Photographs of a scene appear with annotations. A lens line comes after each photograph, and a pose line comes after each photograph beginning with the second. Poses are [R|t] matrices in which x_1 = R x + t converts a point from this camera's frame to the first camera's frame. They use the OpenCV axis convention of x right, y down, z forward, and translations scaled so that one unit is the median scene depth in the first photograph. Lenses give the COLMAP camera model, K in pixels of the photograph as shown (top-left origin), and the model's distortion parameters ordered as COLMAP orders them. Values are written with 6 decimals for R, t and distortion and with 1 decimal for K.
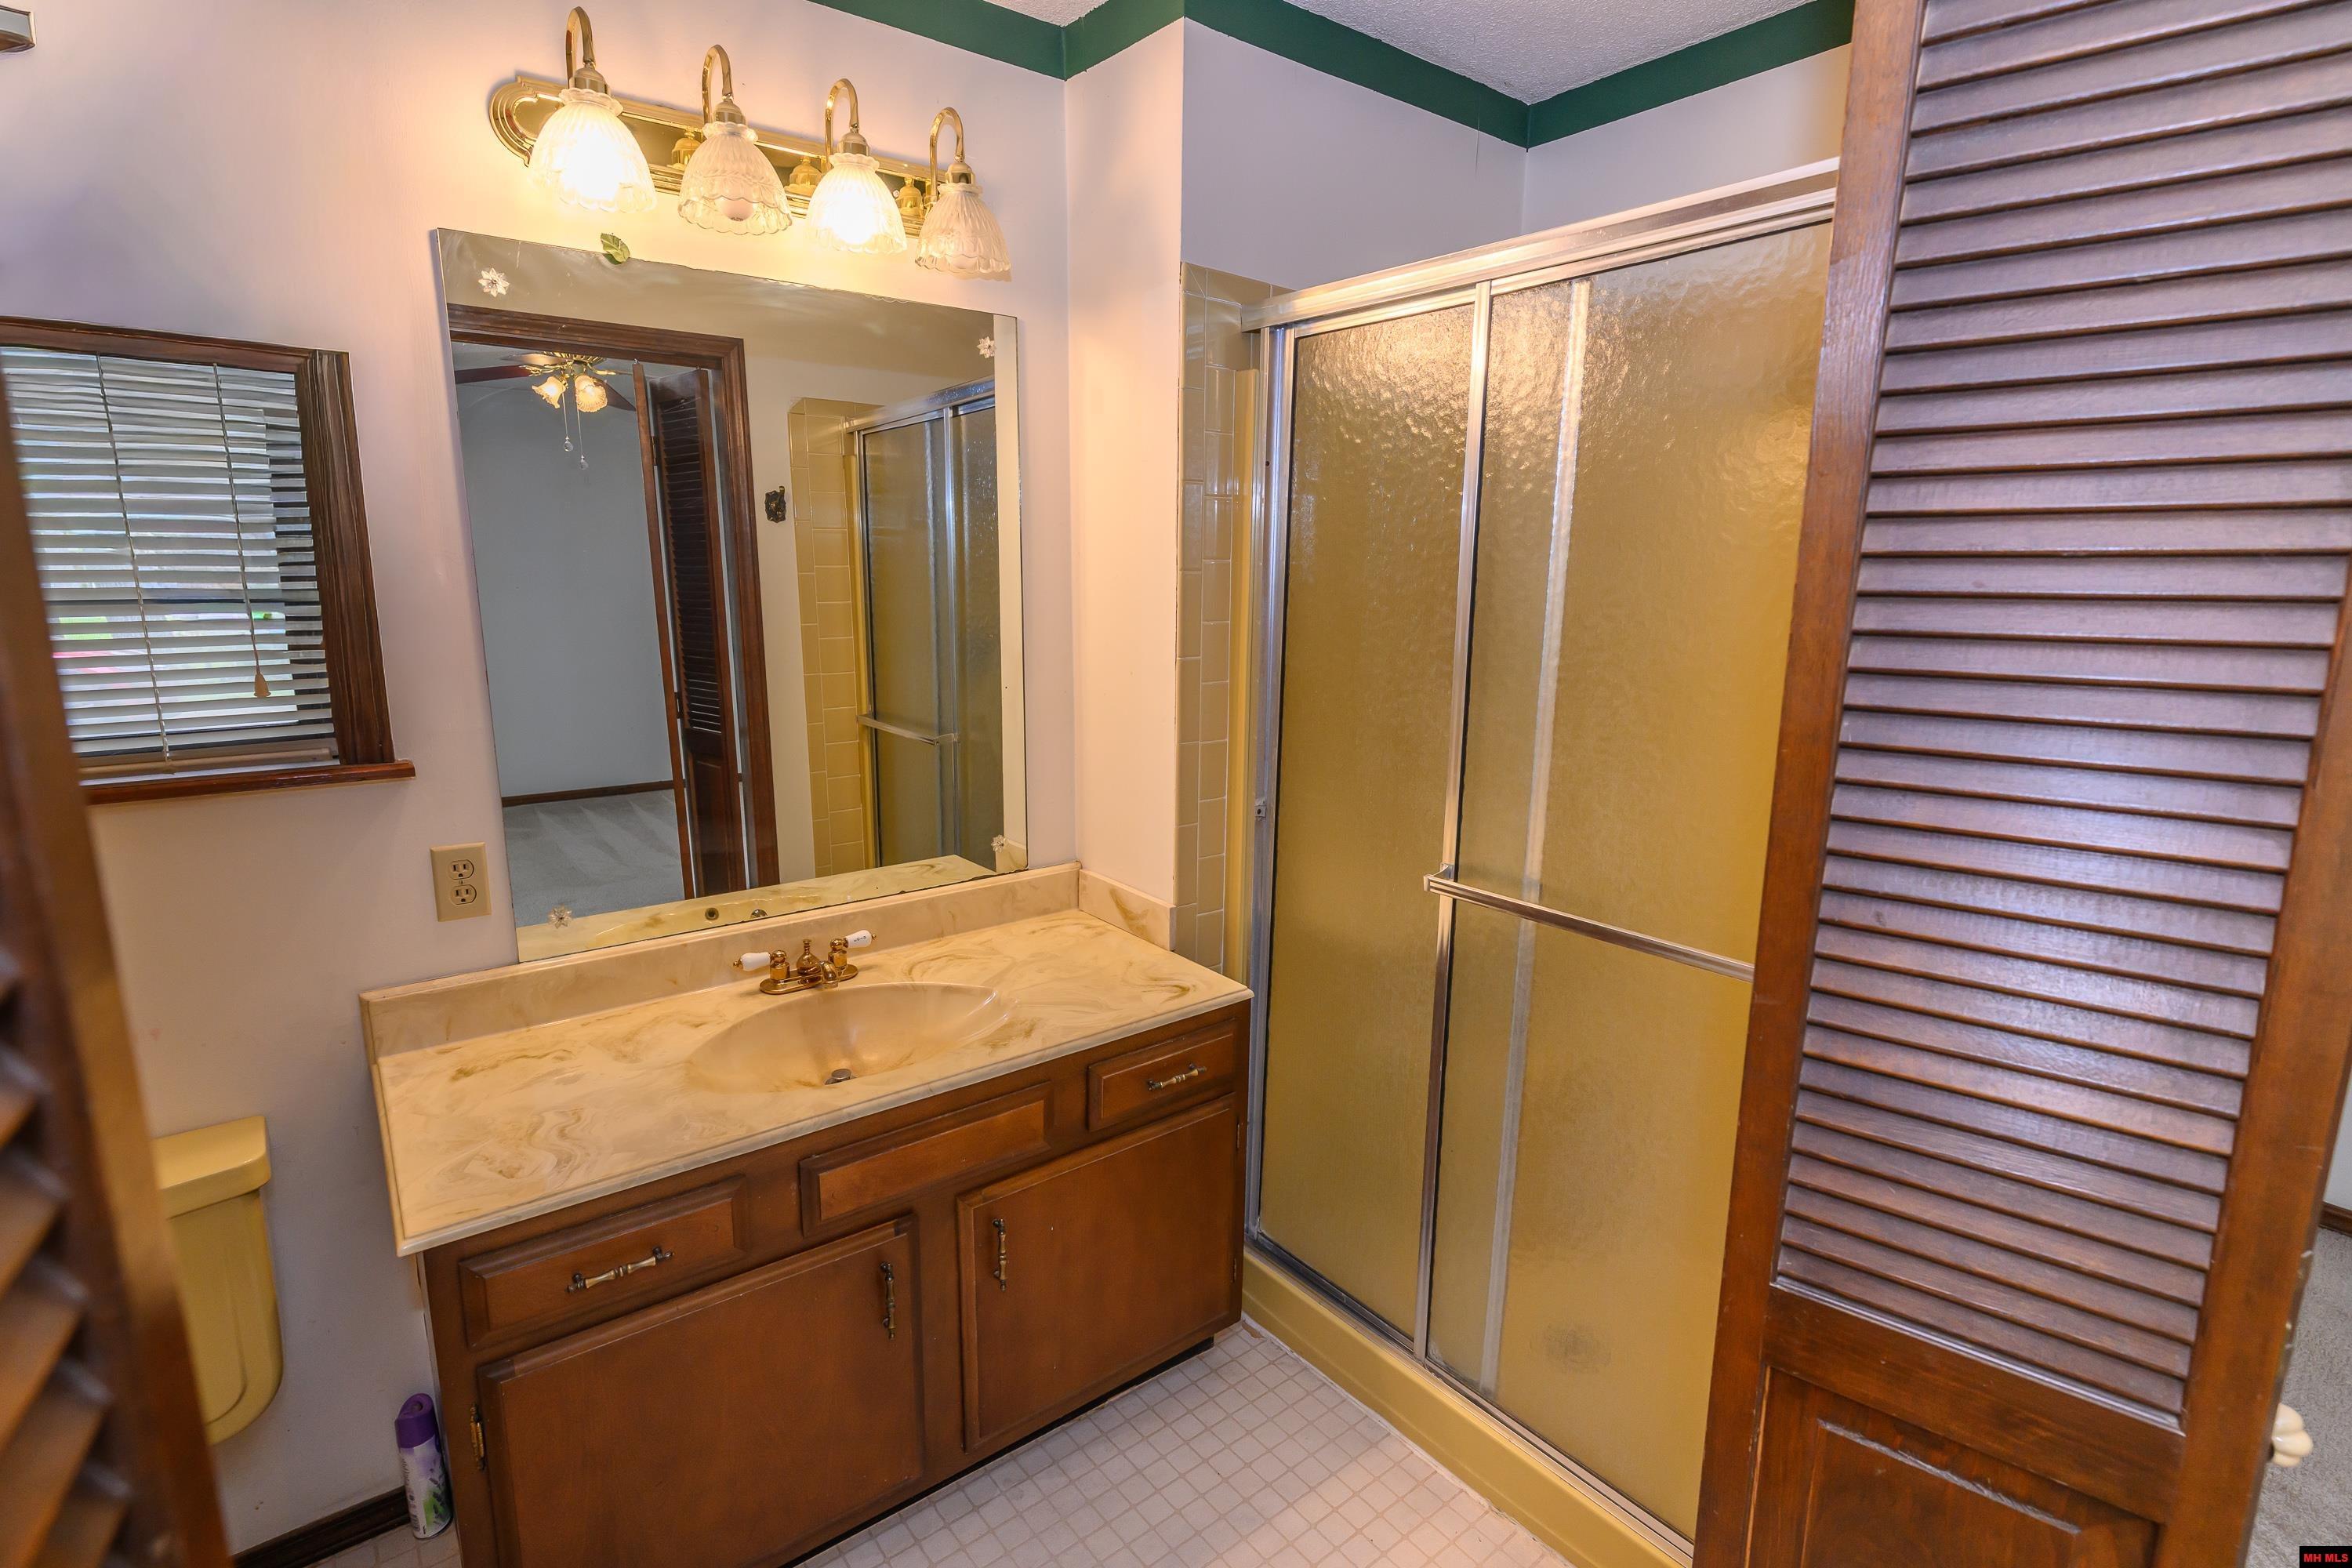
lens RADIAL K [[1121.8, 0, 1159.8], [0, 1121.8, 776.4], [0, 0, 1]] dist [0.001487, 0.000764]
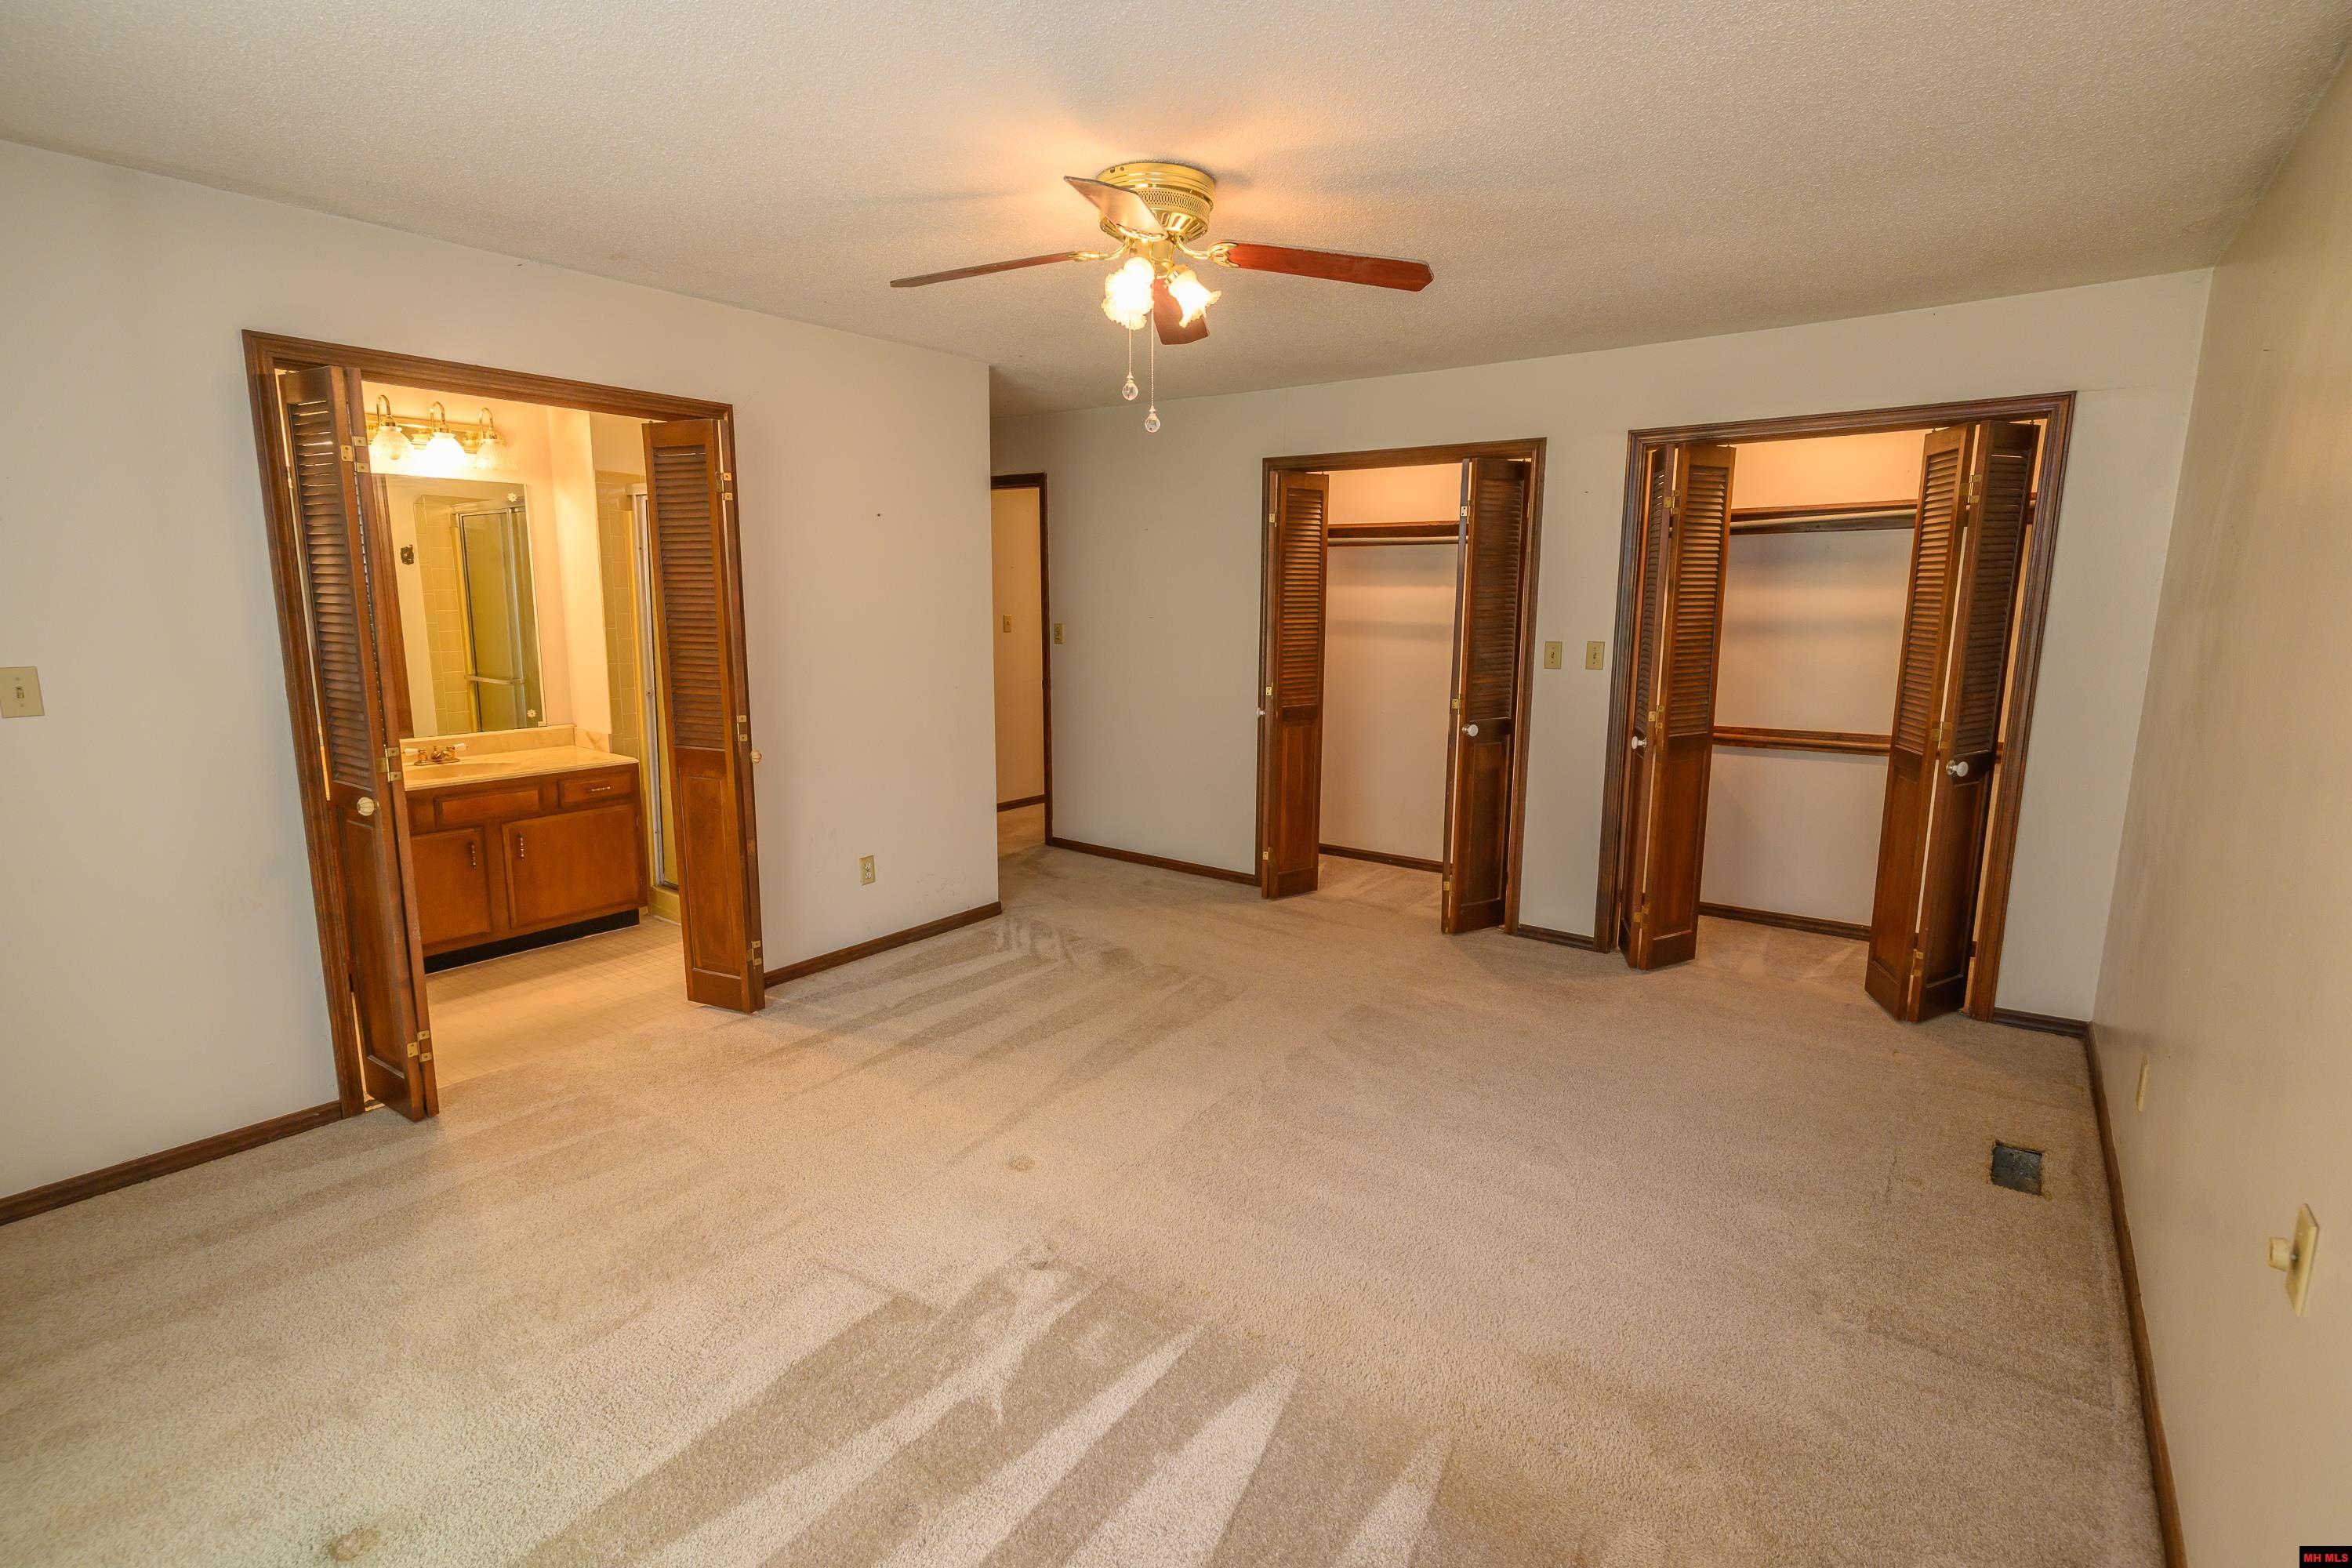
lens RADIAL K [[1121.8, 0, 1159.8], [0, 1121.8, 776.4], [0, 0, 1]] dist [0.001487, 0.000764]
pose [[0.963643, -0.042950, 0.263719, 0.527823], [0.048153, 0.998752, -0.013294, 0.309022], [-0.262818, 0.025509, 0.964508, -1.672259]]
